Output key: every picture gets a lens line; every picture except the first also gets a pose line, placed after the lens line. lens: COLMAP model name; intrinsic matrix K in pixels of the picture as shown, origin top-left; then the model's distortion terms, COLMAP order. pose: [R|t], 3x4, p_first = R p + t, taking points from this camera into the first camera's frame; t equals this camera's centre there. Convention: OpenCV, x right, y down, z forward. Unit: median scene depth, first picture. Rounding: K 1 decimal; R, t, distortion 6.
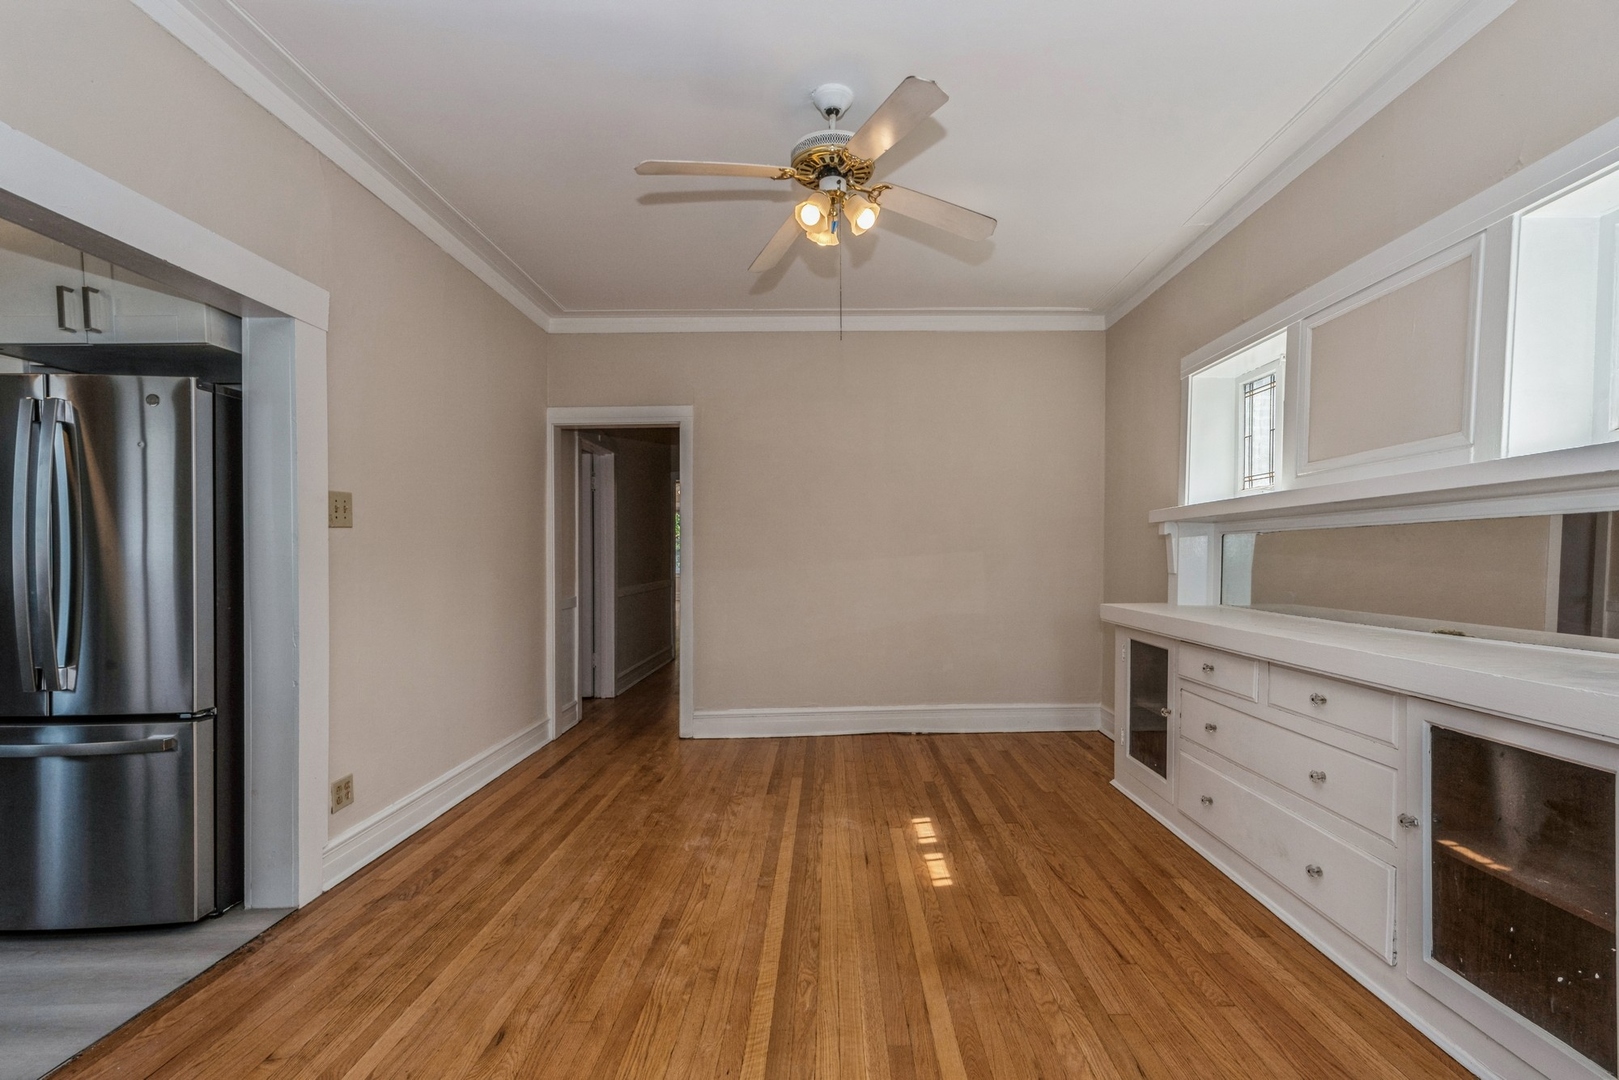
lens RADIAL K [[734.5, 0, 861.5], [0, 734.5, 576.3], [0, 0, 1]] dist [0.013826, 0.000256]
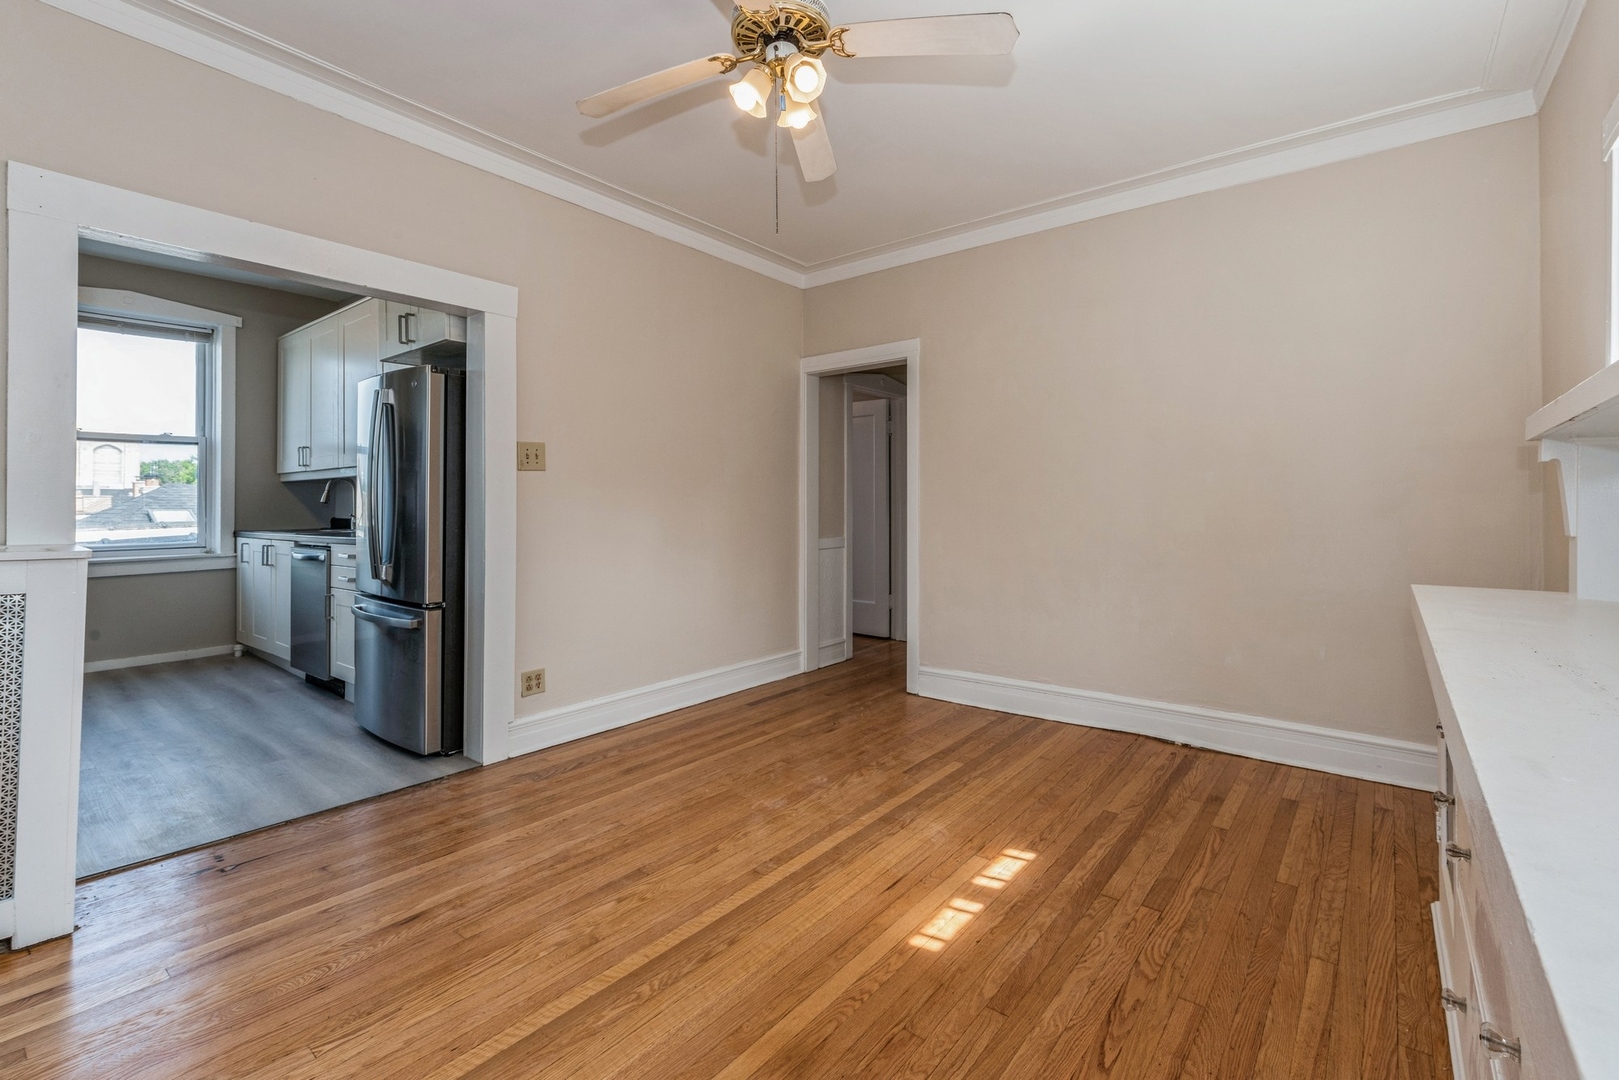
lens RADIAL K [[731.6, 0, 817.8], [0, 731.6, 500.5], [0, 0, 1]] dist [0.001199, 0.000156]
pose [[0.764085, 0.010450, -0.645031, 0.451598], [-0.030607, 0.999330, -0.020067, -0.004724], [0.644389, 0.035076, 0.763893, 0.345819]]
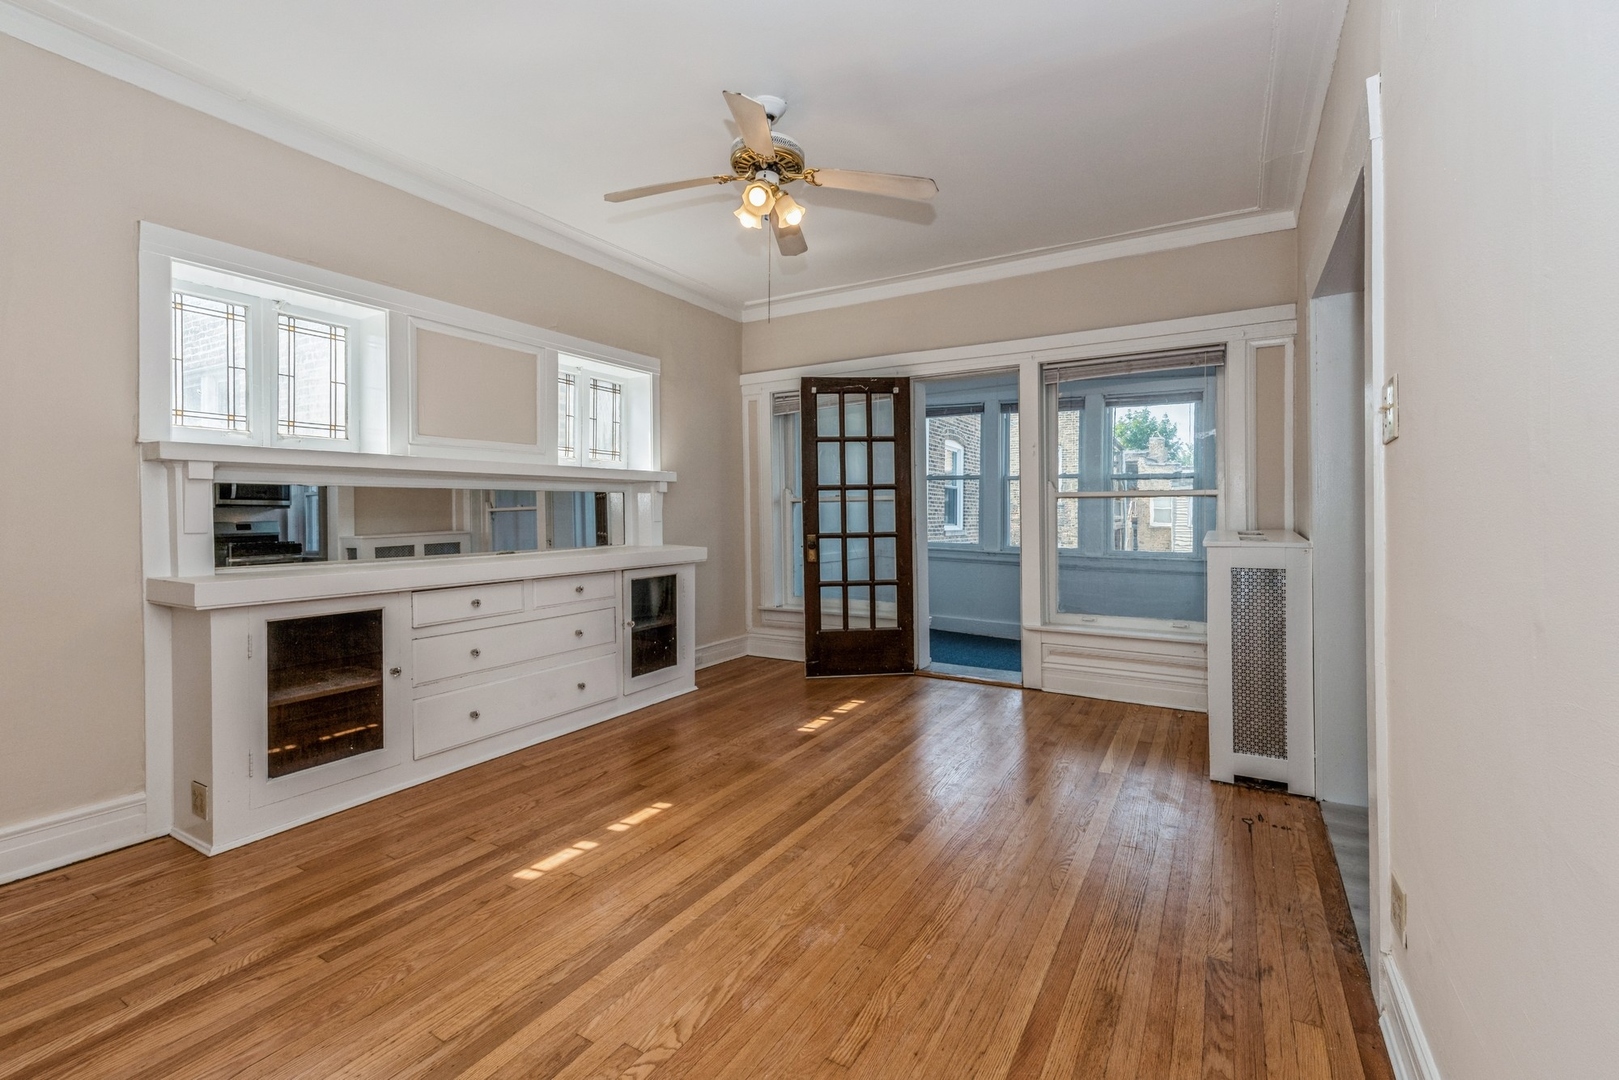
lens RADIAL K [[722.9, 0, 812.4], [0, 722.9, 519.0], [0, 0, 1]] dist [0.013843, 0.000141]
pose [[-0.843055, 0.006756, 0.537786, -0.616316], [0.027718, 0.999138, 0.030900, -0.031739], [-0.537113, 0.040957, -0.842515, 1.667057]]
